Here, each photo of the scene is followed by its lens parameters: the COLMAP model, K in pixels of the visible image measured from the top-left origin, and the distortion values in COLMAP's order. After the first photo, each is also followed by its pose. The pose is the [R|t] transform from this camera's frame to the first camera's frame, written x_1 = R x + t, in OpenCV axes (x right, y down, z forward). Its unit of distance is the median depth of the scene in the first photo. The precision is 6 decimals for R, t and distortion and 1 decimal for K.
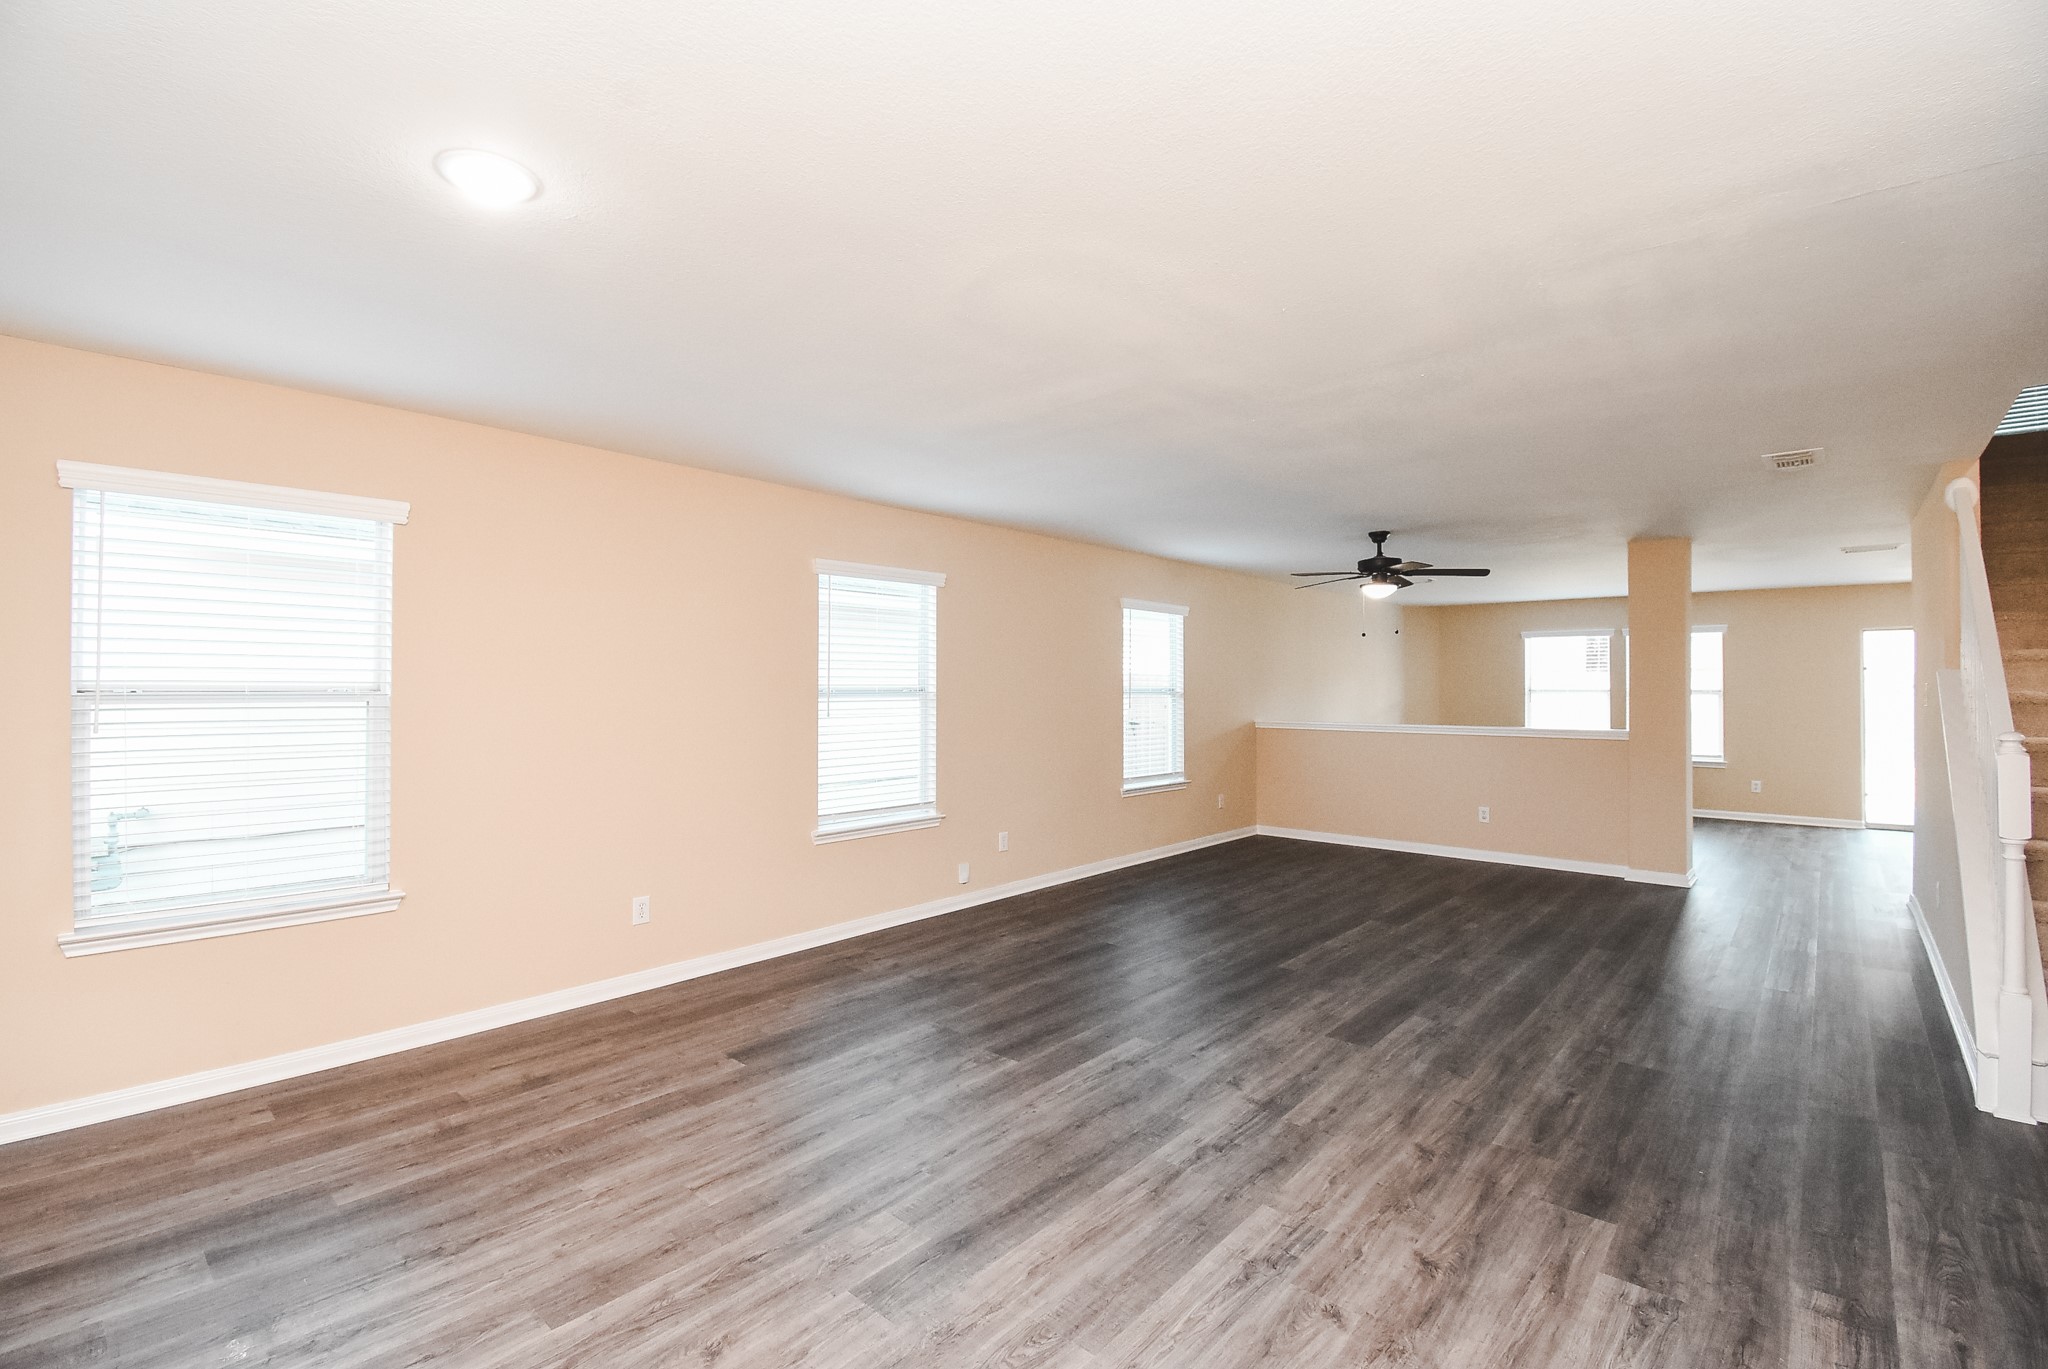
lens RADIAL K [[913.7, 0, 1018.4], [0, 913.7, 679.0], [0, 0, 1]] dist [0.019643, -0.023958]
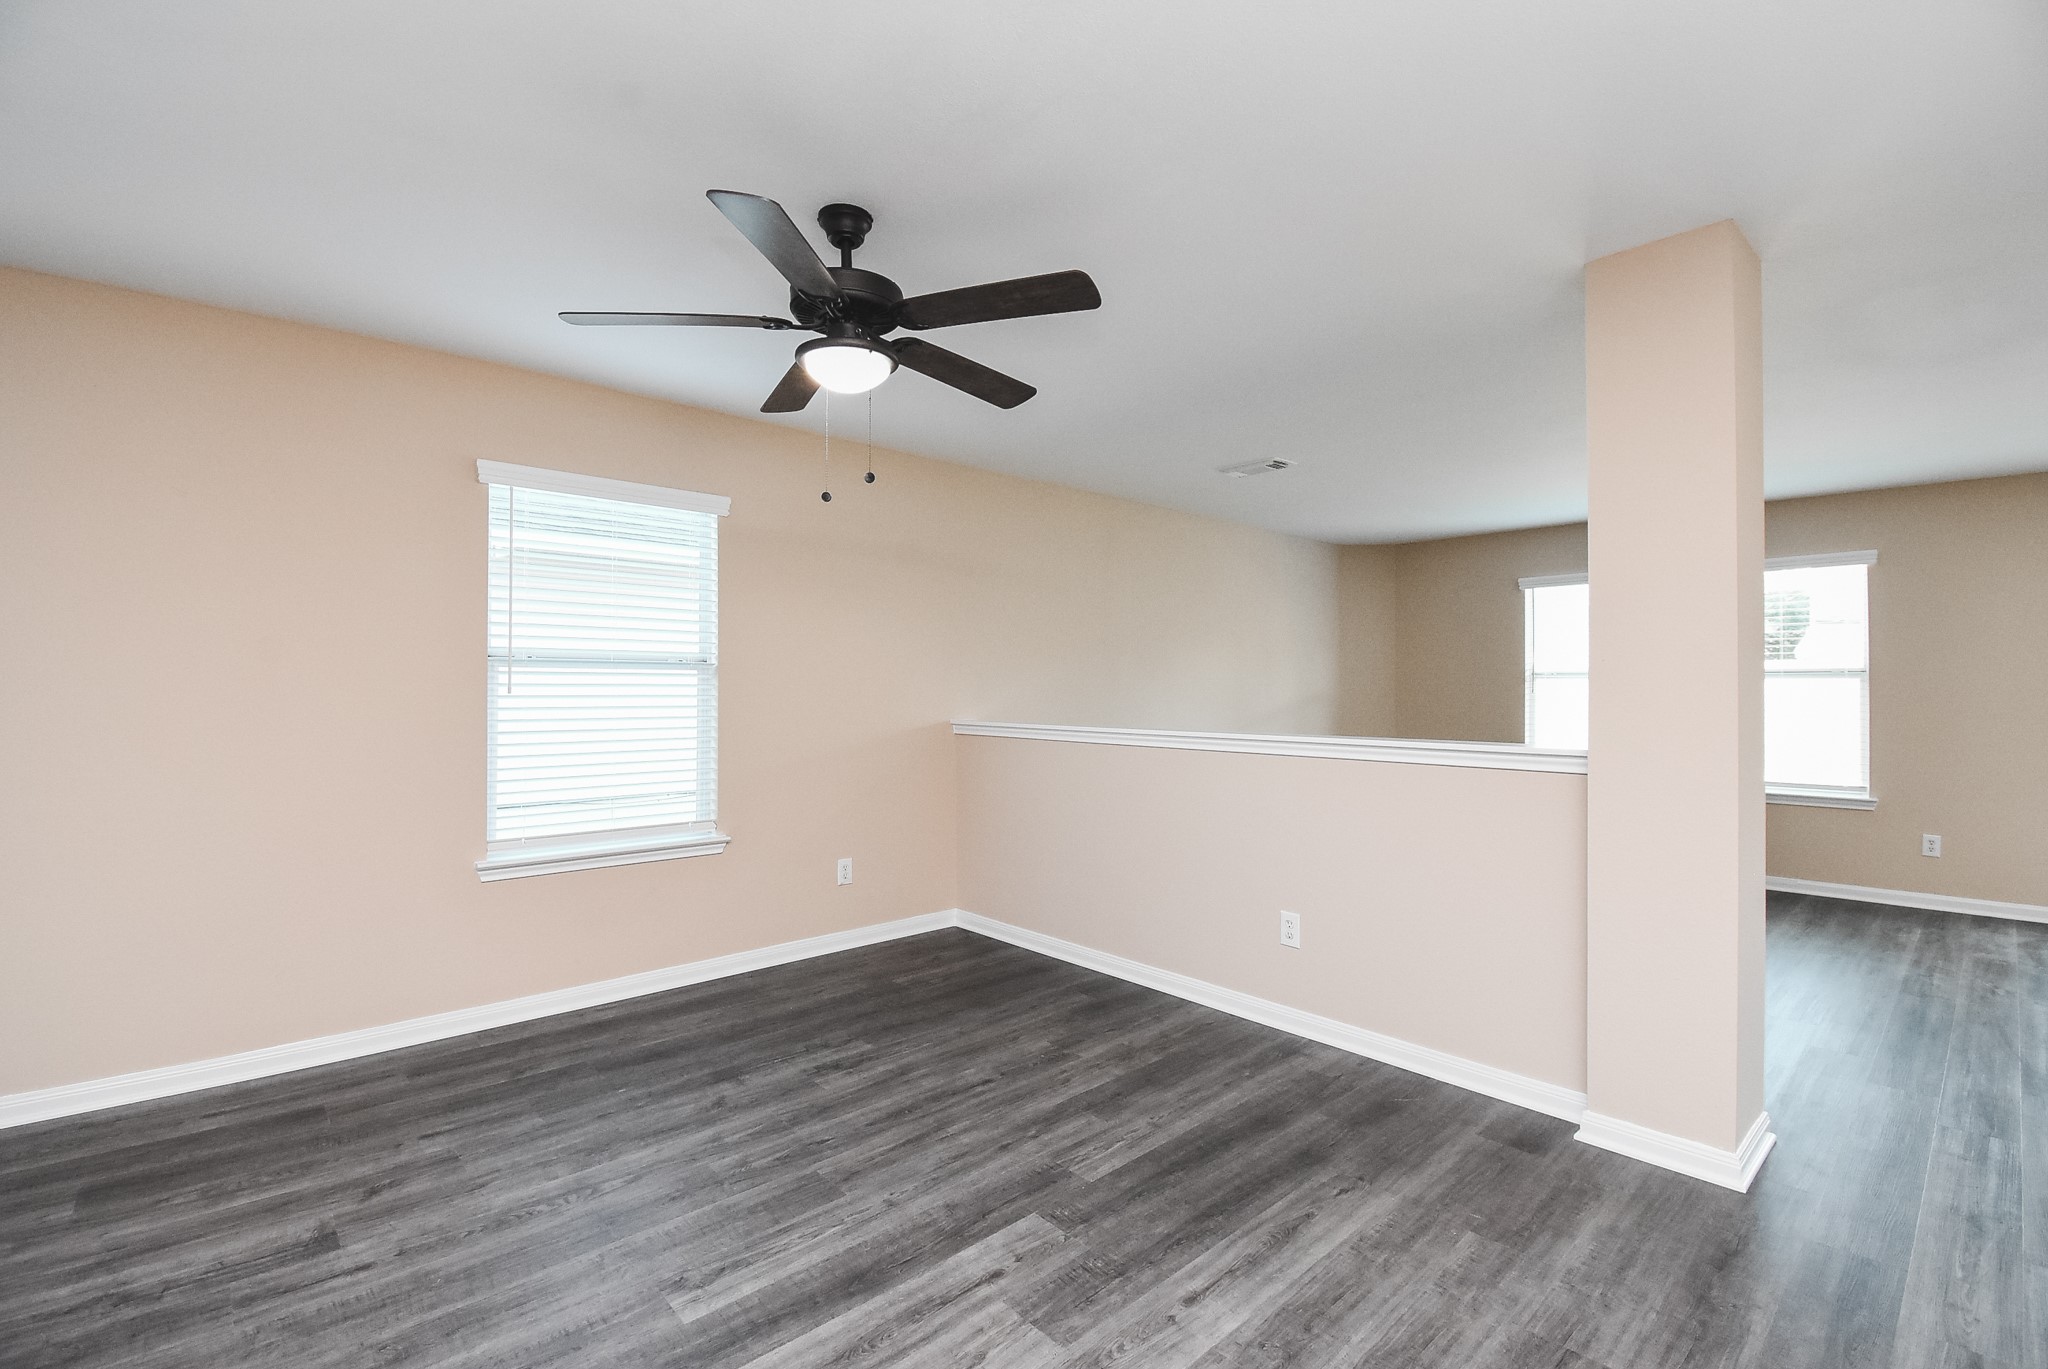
lens RADIAL K [[913.7, 0, 1018.4], [0, 913.7, 679.0], [0, 0, 1]] dist [0.019643, -0.023958]
pose [[0.994873, 0.003454, -0.101072, 0.696315], [-0.002763, 0.999972, 0.006974, 0.033170], [0.101093, -0.006659, 0.994855, 0.891332]]
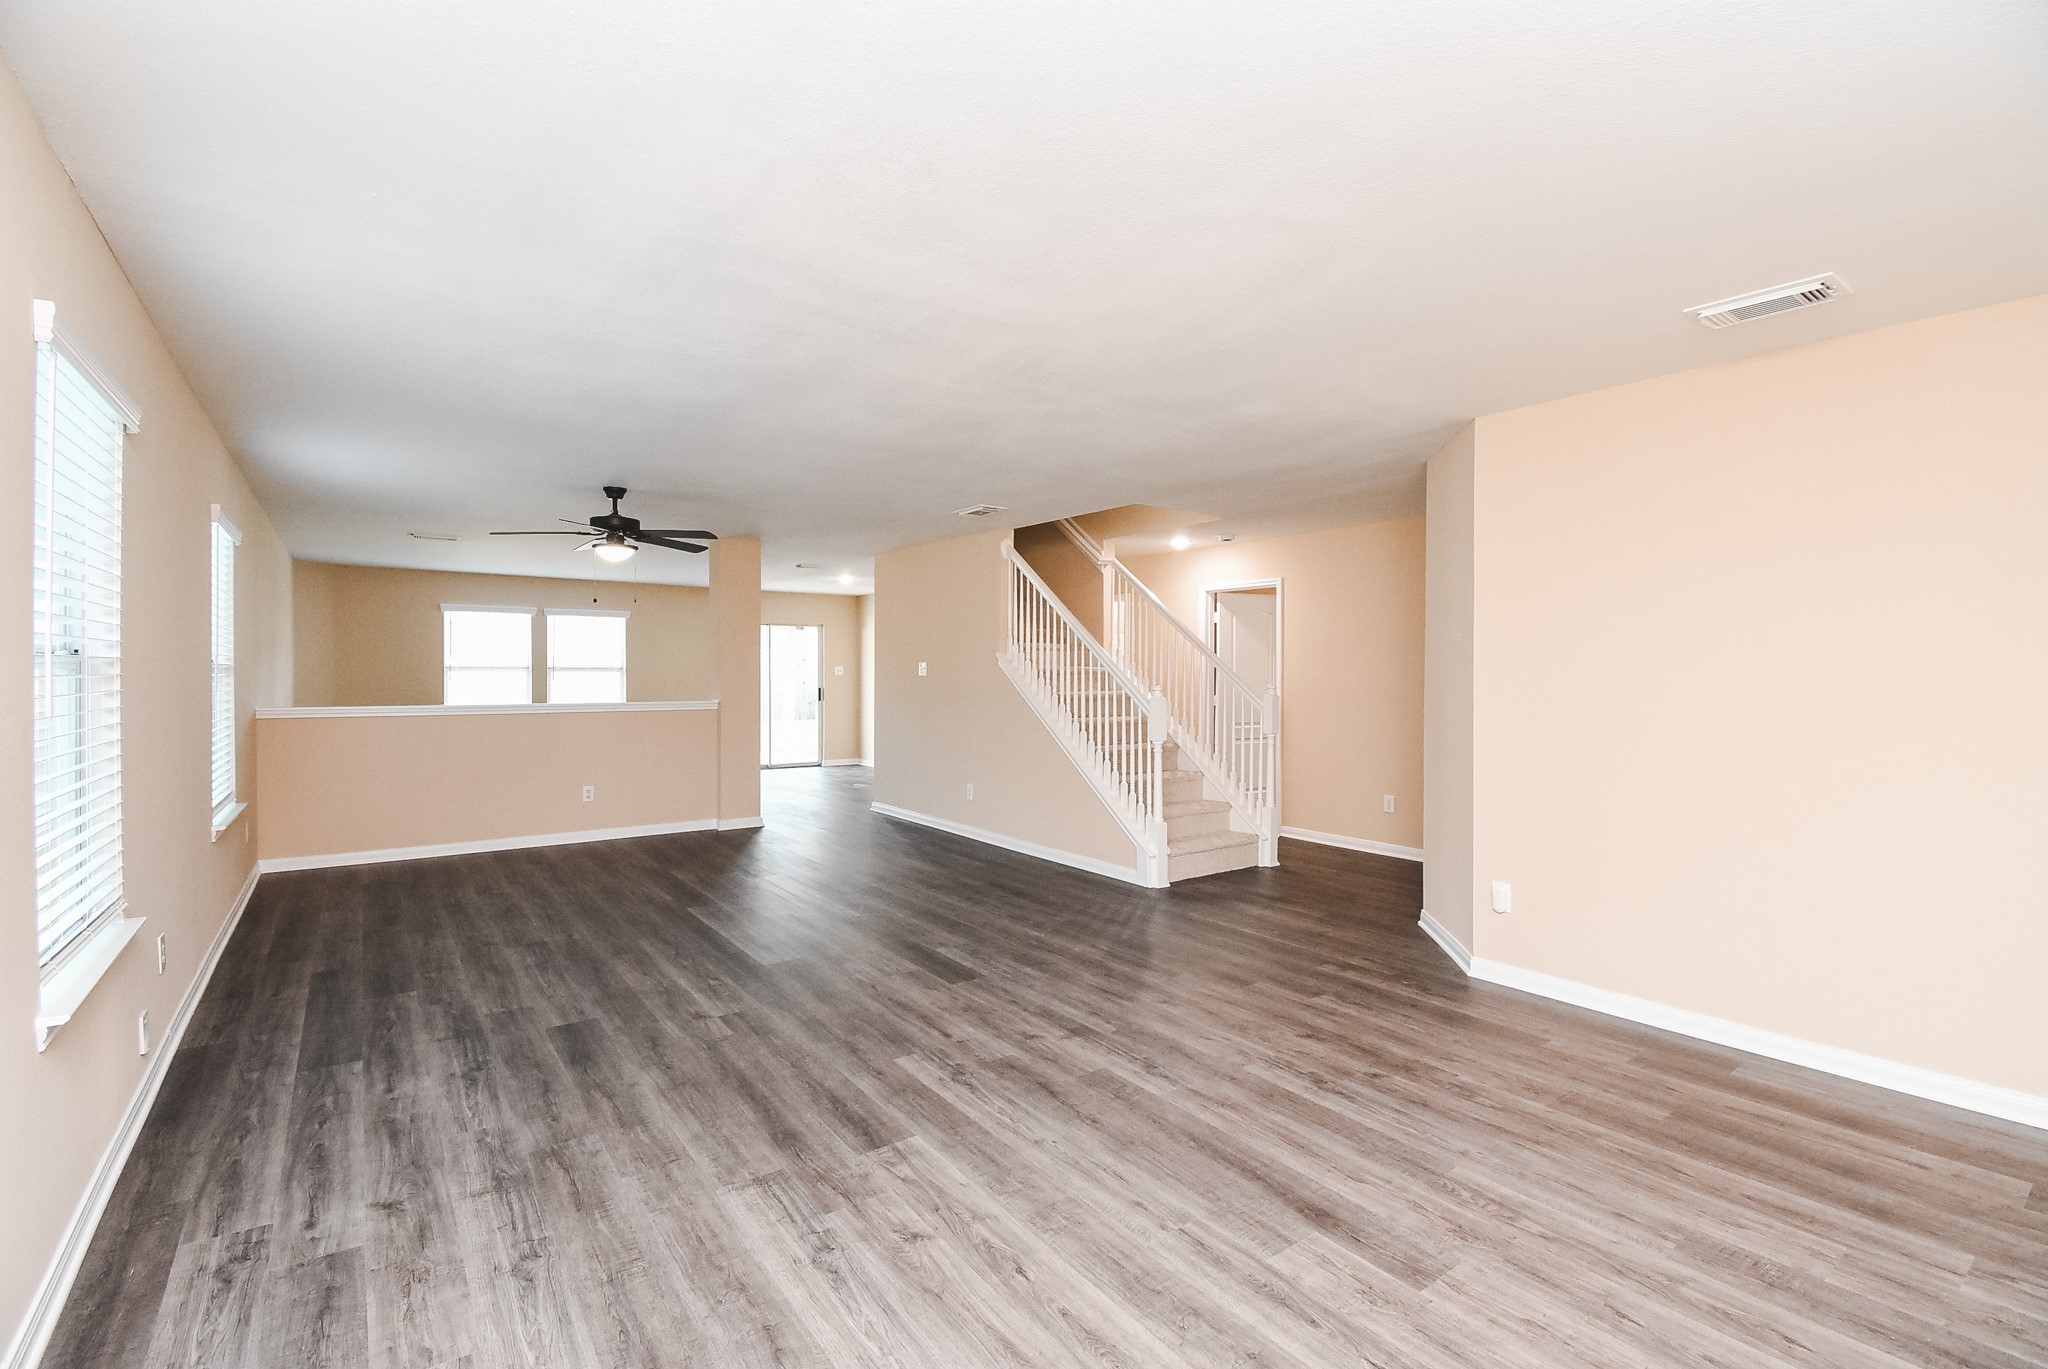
lens RADIAL K [[913.7, 0, 1018.4], [0, 913.7, 679.0], [0, 0, 1]] dist [0.019643, -0.023958]
pose [[0.204184, -0.008738, 0.978894, -0.576376], [-0.012330, 0.999858, 0.011497, 0.017442], [-0.978855, -0.014417, 0.204047, 0.595589]]
